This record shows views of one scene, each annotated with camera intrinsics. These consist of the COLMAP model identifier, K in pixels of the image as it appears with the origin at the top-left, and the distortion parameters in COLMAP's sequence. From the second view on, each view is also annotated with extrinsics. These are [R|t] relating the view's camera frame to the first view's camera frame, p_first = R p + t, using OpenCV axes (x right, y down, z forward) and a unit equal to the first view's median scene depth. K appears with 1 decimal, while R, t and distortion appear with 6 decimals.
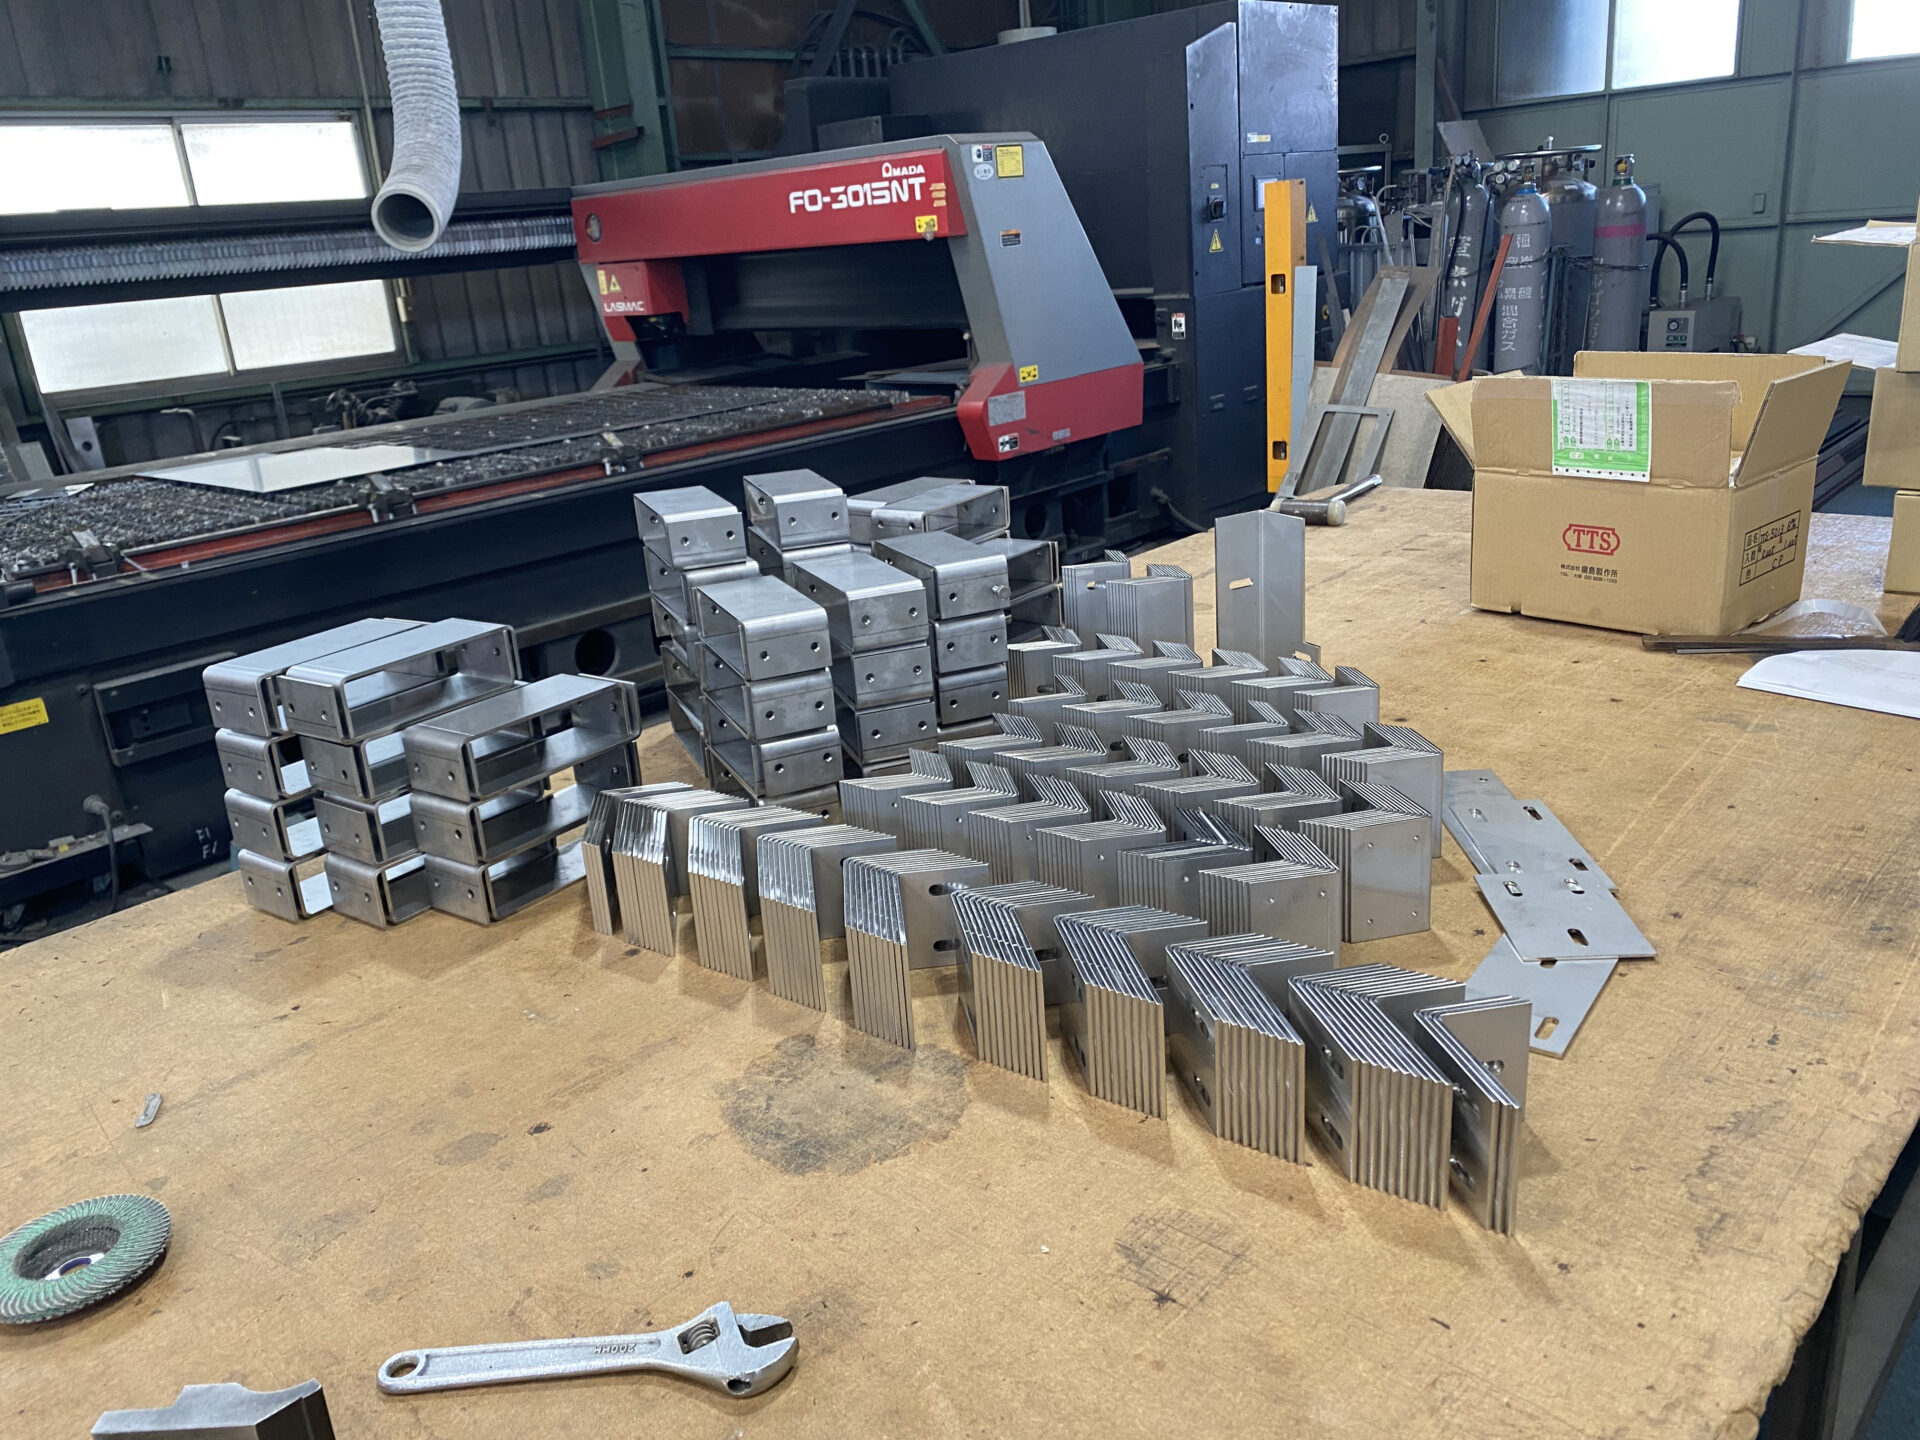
lens RADIAL K [[1468.2, 0, 945.8], [0, 1468.2, 715.1], [0, 0, 1]] dist [0.020285, -0.018207]
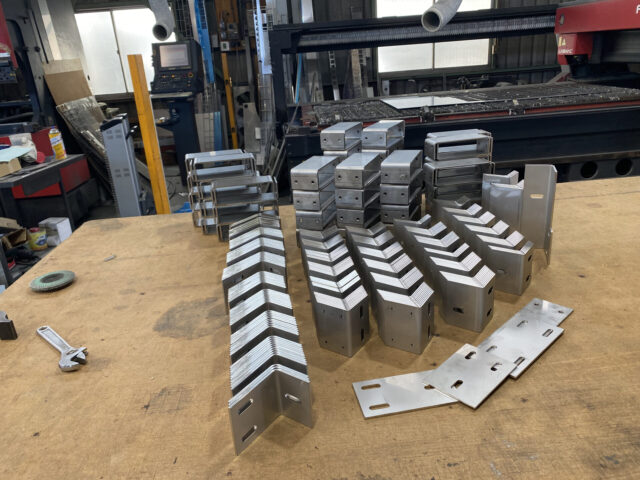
lens RADIAL K [[489.4, 0, 318.7], [0, 489.4, 239.0], [0, 0, 1]] dist [0.020285, -0.018207]
pose [[0.723629, 0.275126, -0.632982, 0.121109], [-0.208453, 0.961406, 0.179571, -0.024554], [0.657957, 0.002004, 0.753053, 0.059925]]
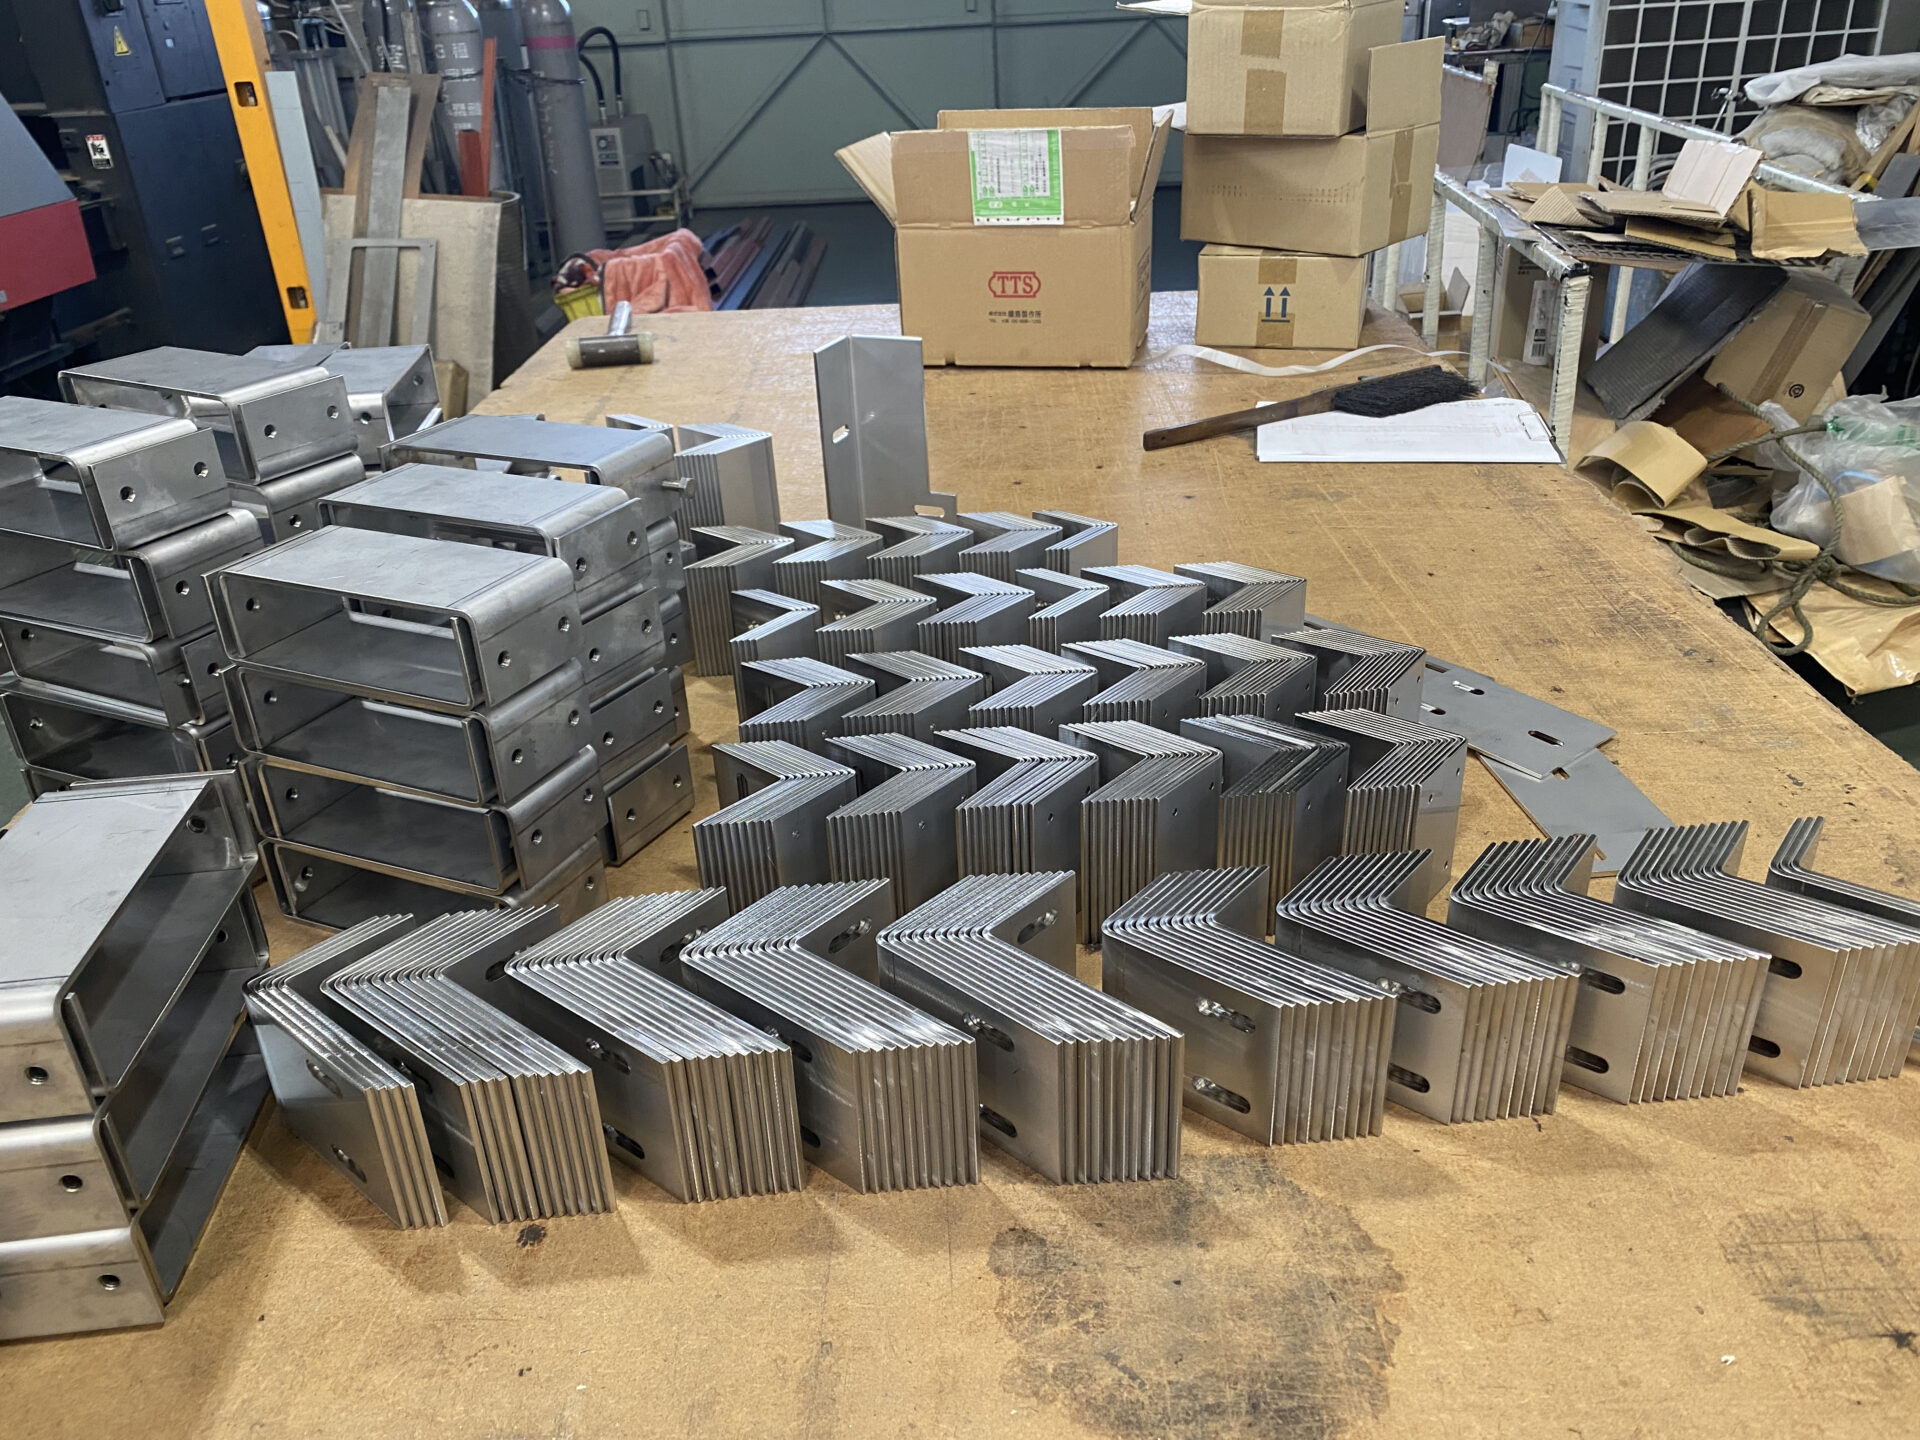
lens RADIAL K [[1468.2, 0, 955.5], [0, 1468.2, 725.5], [0, 0, 1]] dist [0.020285, -0.018207]
pose [[0.743277, -0.266353, 0.613673, -0.075275], [0.198027, 0.963811, 0.178475, -0.017745], [-0.639003, -0.011133, 0.769124, 0.093213]]
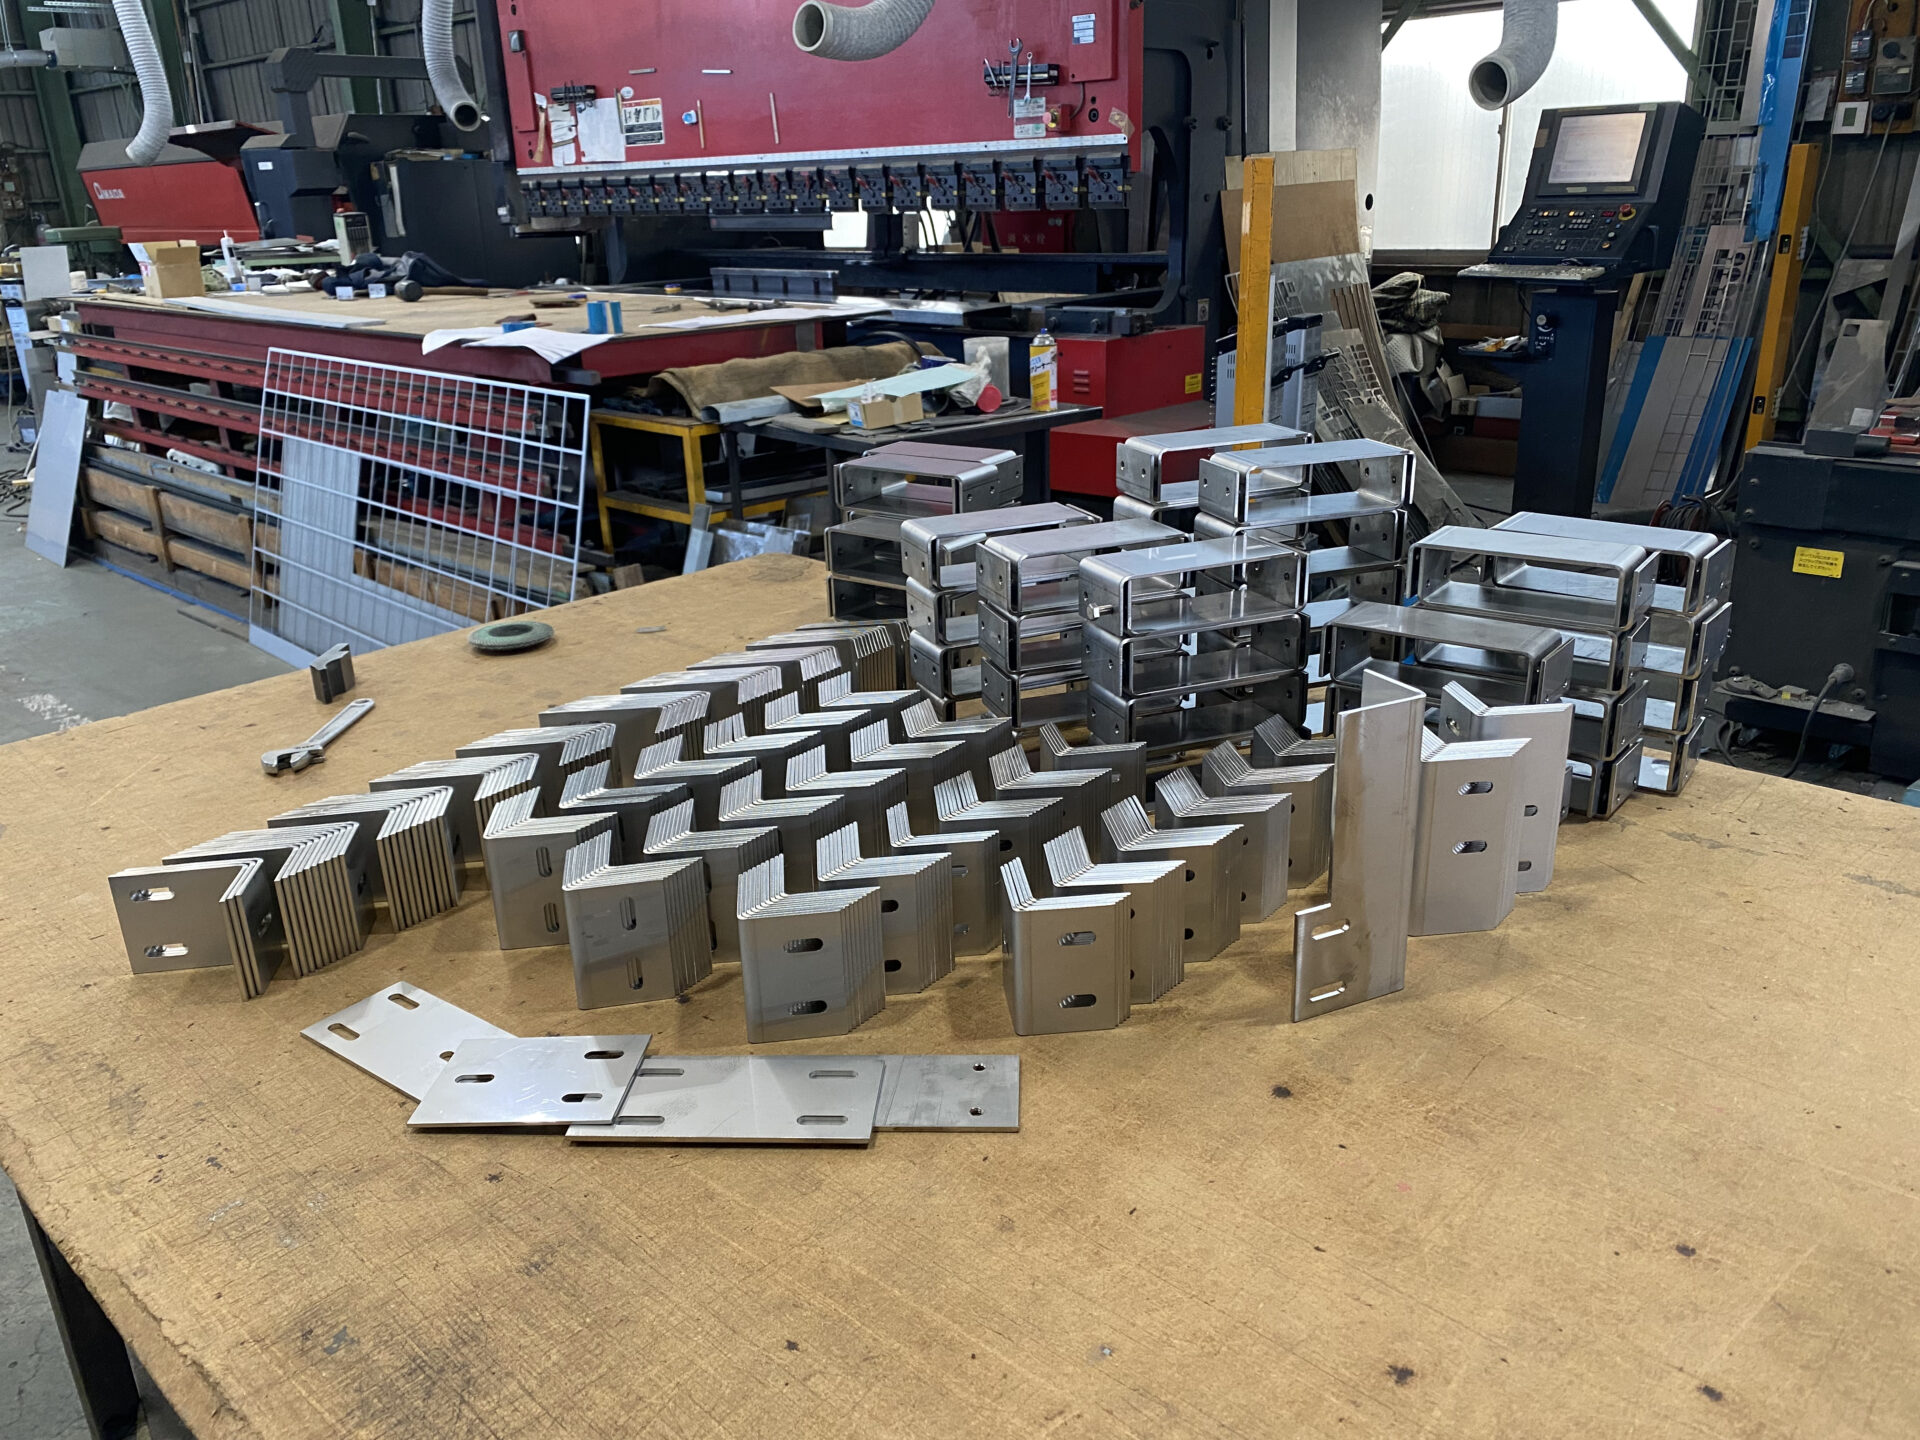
lens RADIAL K [[1468.2, 0, 955.9], [0, 1468.2, 725.5], [0, 0, 1]] dist [0.020285, -0.018207]
pose [[-0.009752, 0.421424, -0.906811, 0.203003], [-0.286647, 0.867618, 0.406292, -0.084107], [0.957987, 0.263897, 0.112339, 0.200723]]
